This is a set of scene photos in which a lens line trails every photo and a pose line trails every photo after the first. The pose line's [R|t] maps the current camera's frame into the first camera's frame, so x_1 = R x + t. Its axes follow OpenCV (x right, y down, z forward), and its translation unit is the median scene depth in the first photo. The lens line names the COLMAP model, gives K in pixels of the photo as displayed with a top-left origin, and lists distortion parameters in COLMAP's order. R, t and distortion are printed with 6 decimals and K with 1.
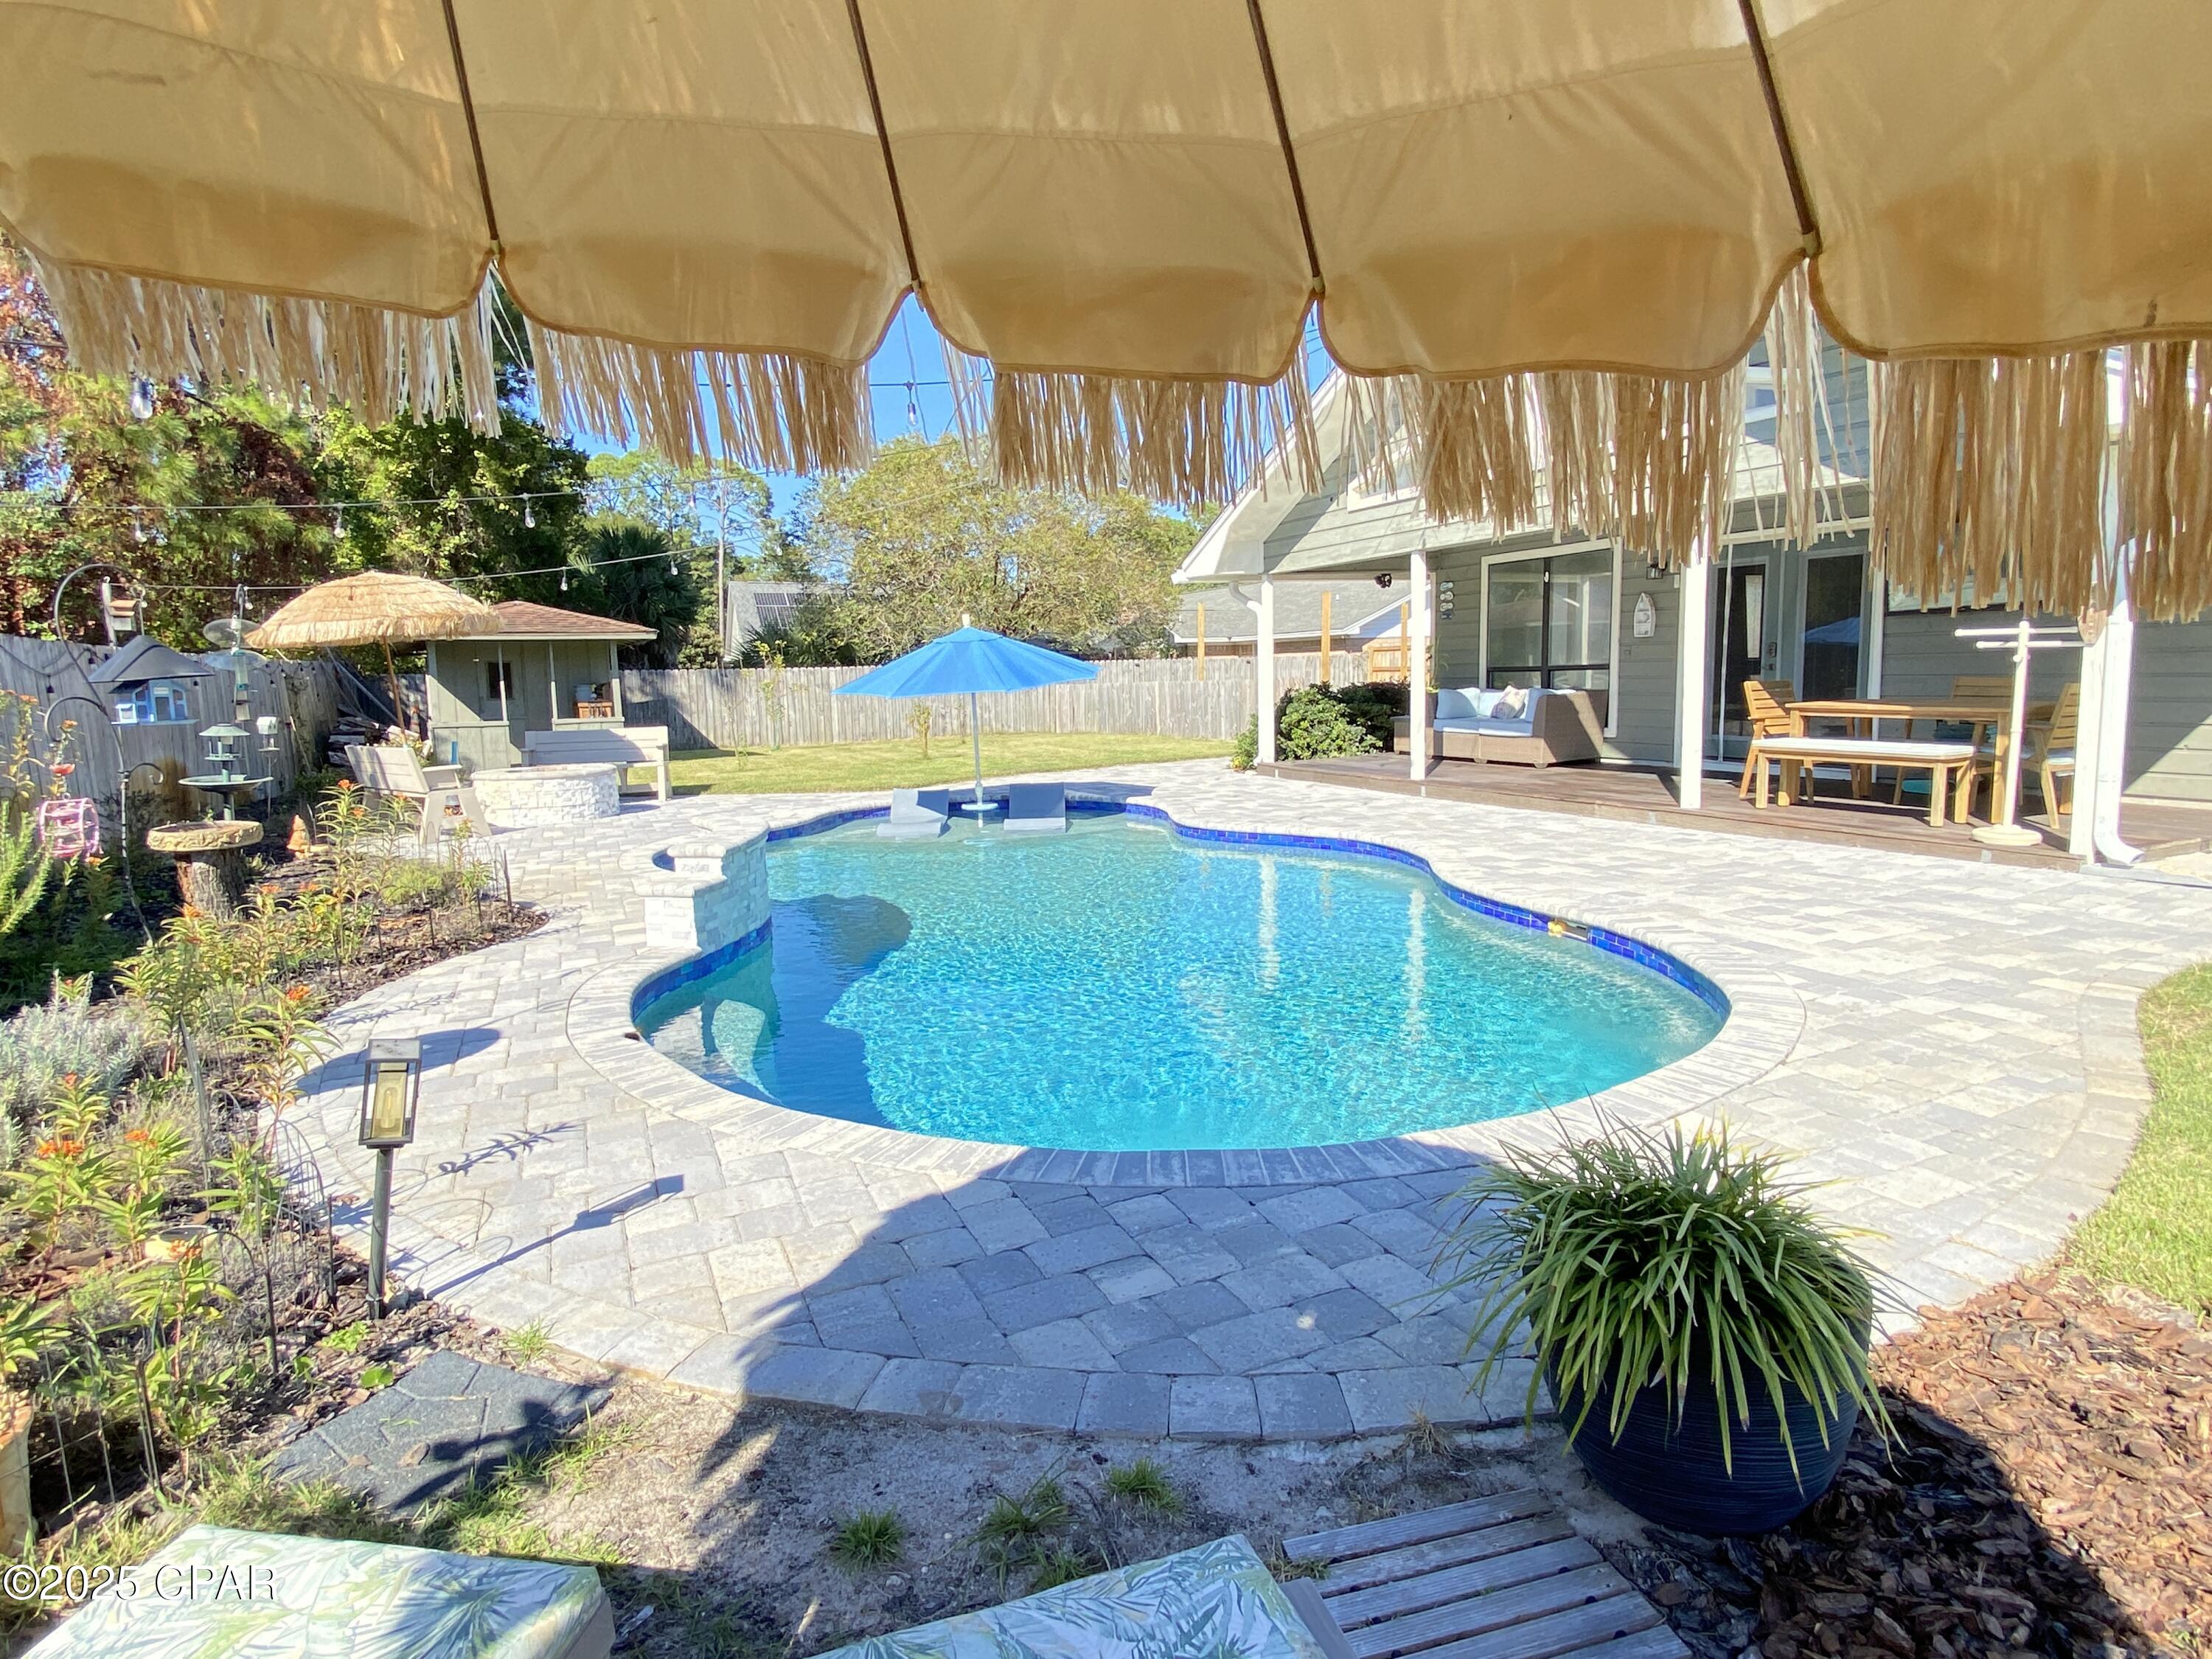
lens RADIAL K [[1174.3, 0, 1092.4], [0, 1174.3, 821.0], [0, 0, 1]] dist [0.032986, -0.034243]
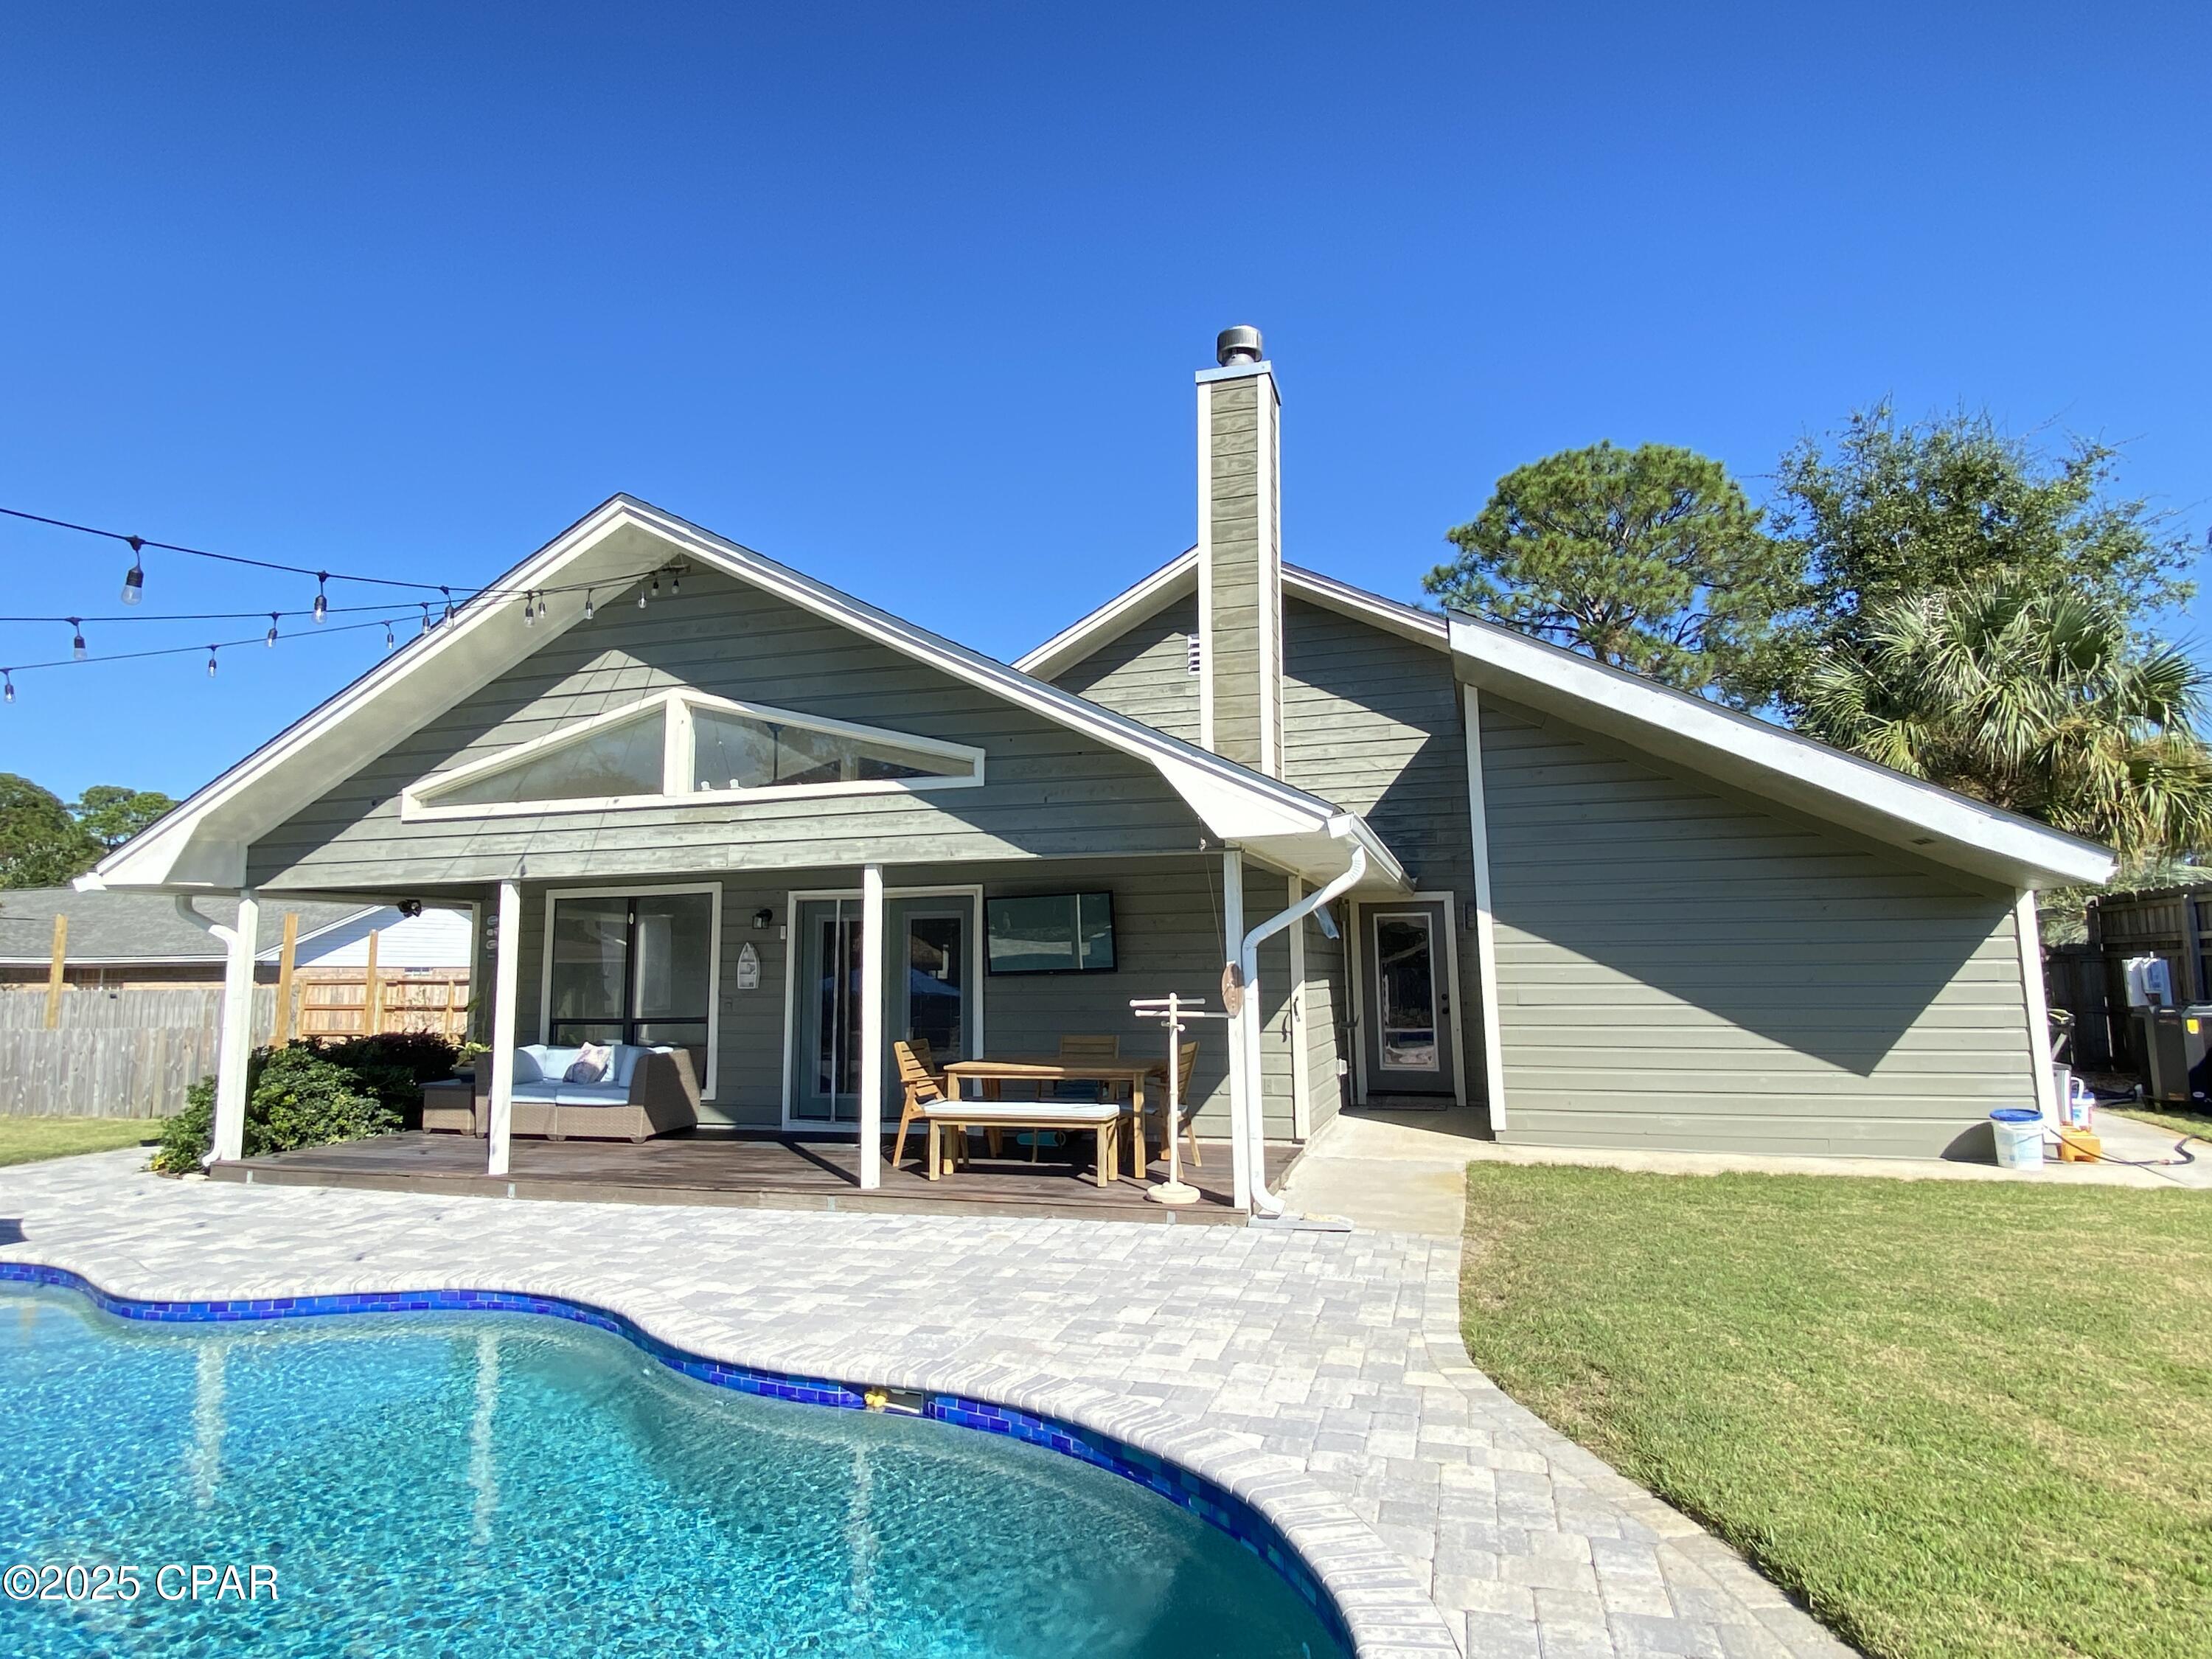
lens RADIAL K [[1174.3, 0, 1092.4], [0, 1174.3, 821.0], [0, 0, 1]] dist [0.032986, -0.034243]
pose [[0.661883, 0.121024, 0.739773, -0.058166], [0.088574, 0.967341, -0.237501, -0.037731], [-0.744356, 0.222722, 0.629547, 0.174429]]
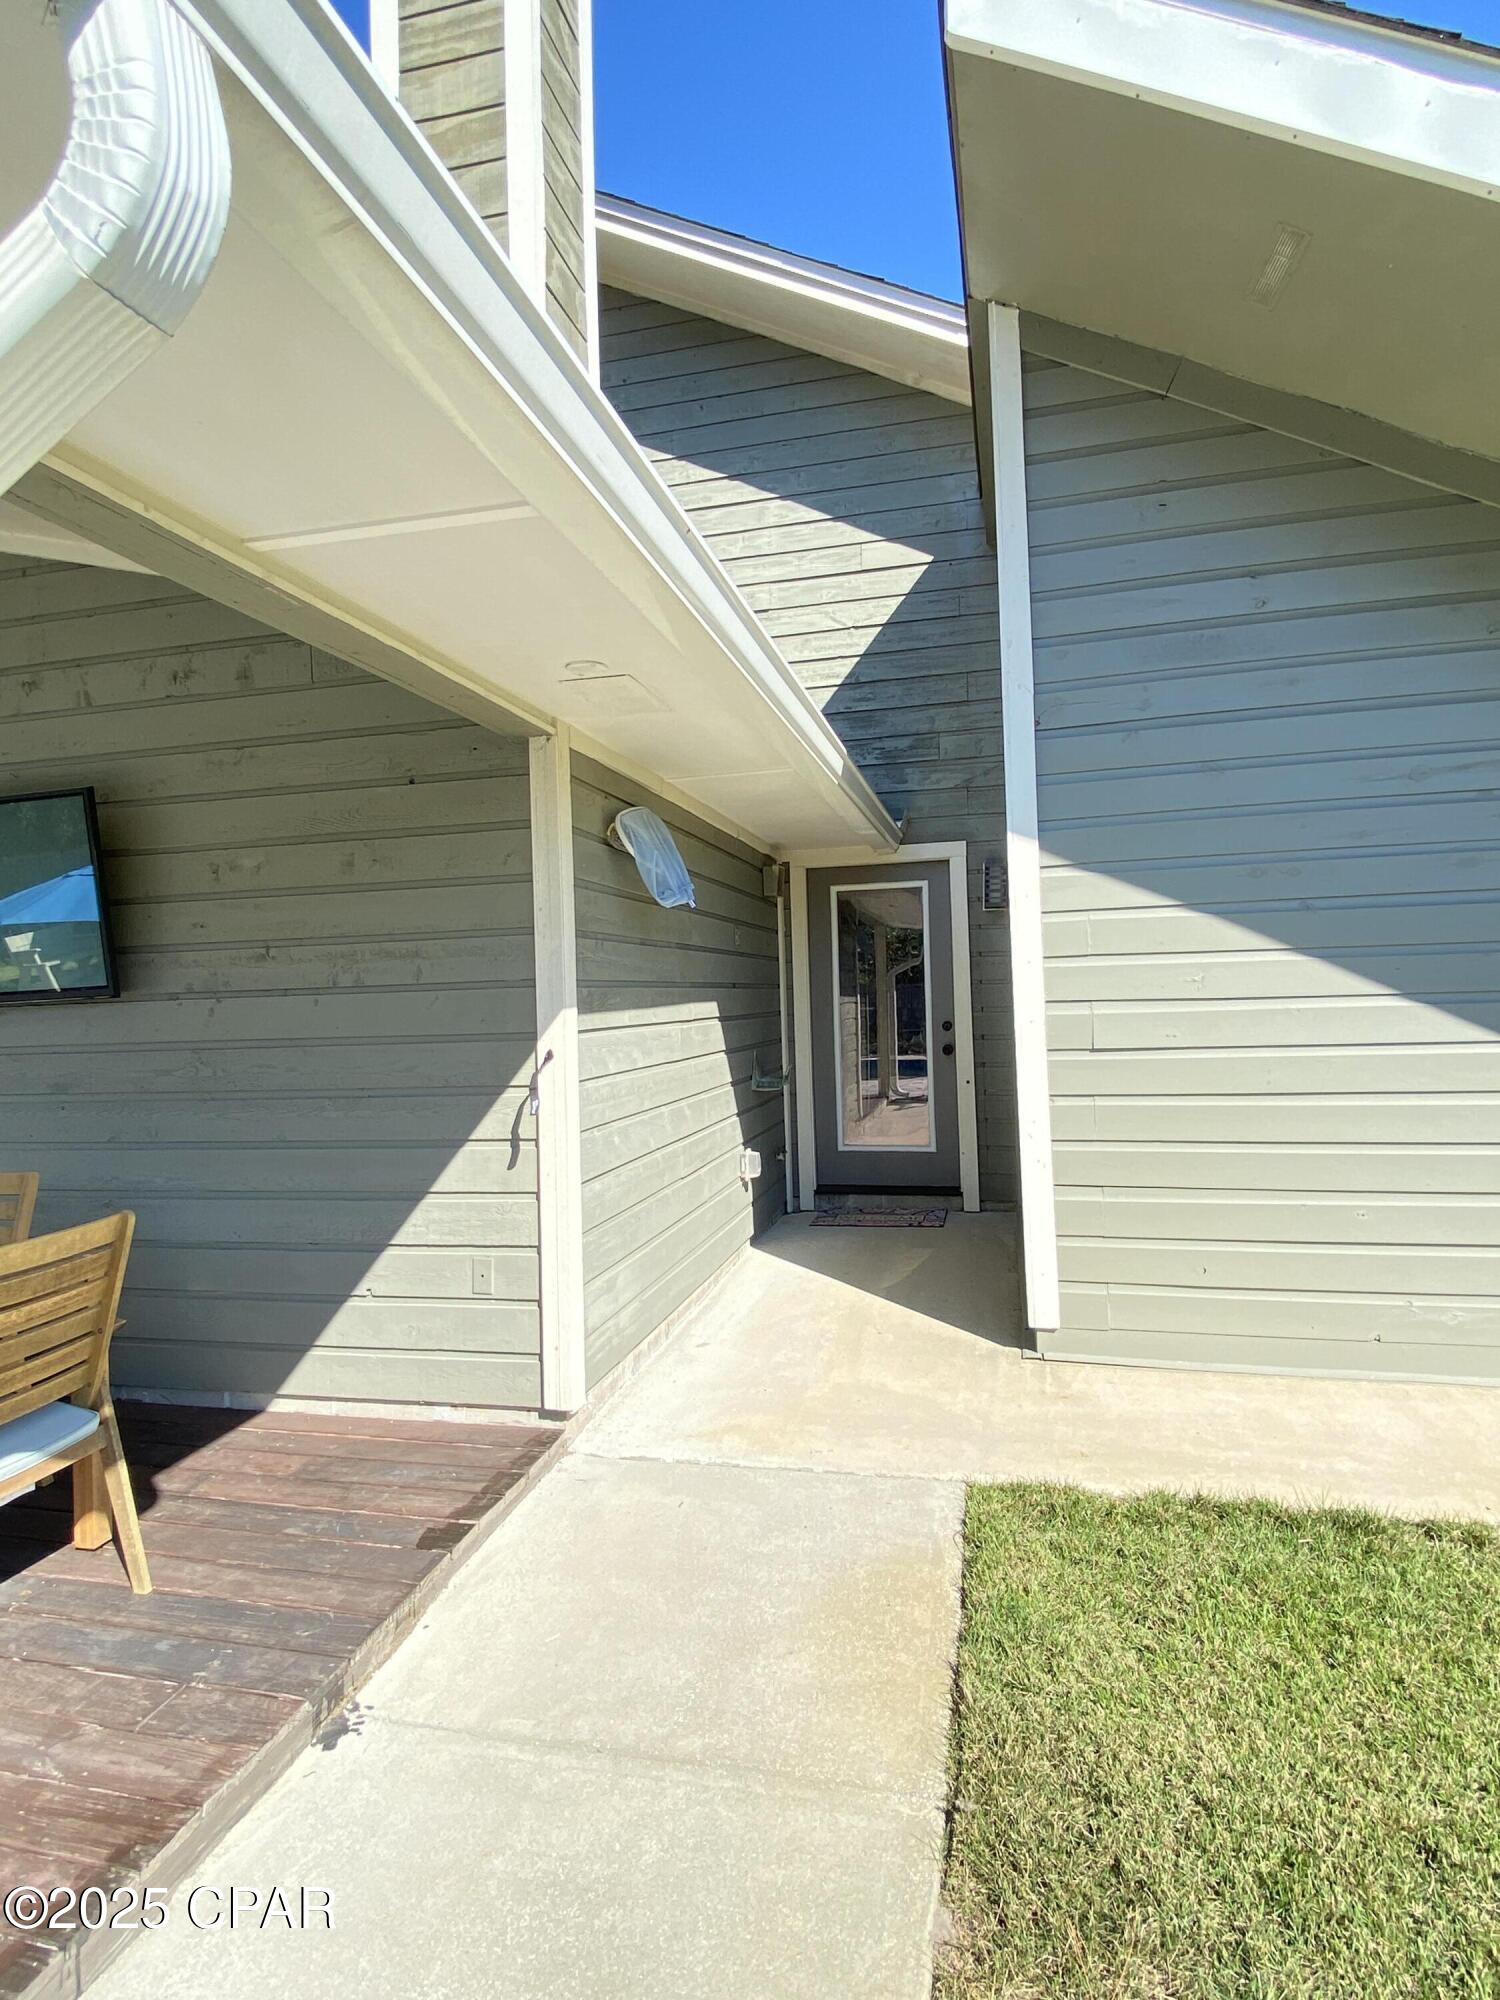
lens RADIAL K [[1061.7, 0, 750.0], [0, 1061.7, 1000.0], [0, 0, 1]] dist [0.032986, -0.034243]
pose [[0.599451, 0.006339, 0.800386, 0.329145], [0.117876, 0.988366, -0.096111, -0.069881], [-0.791684, 0.151960, 0.591730, 0.341055]]
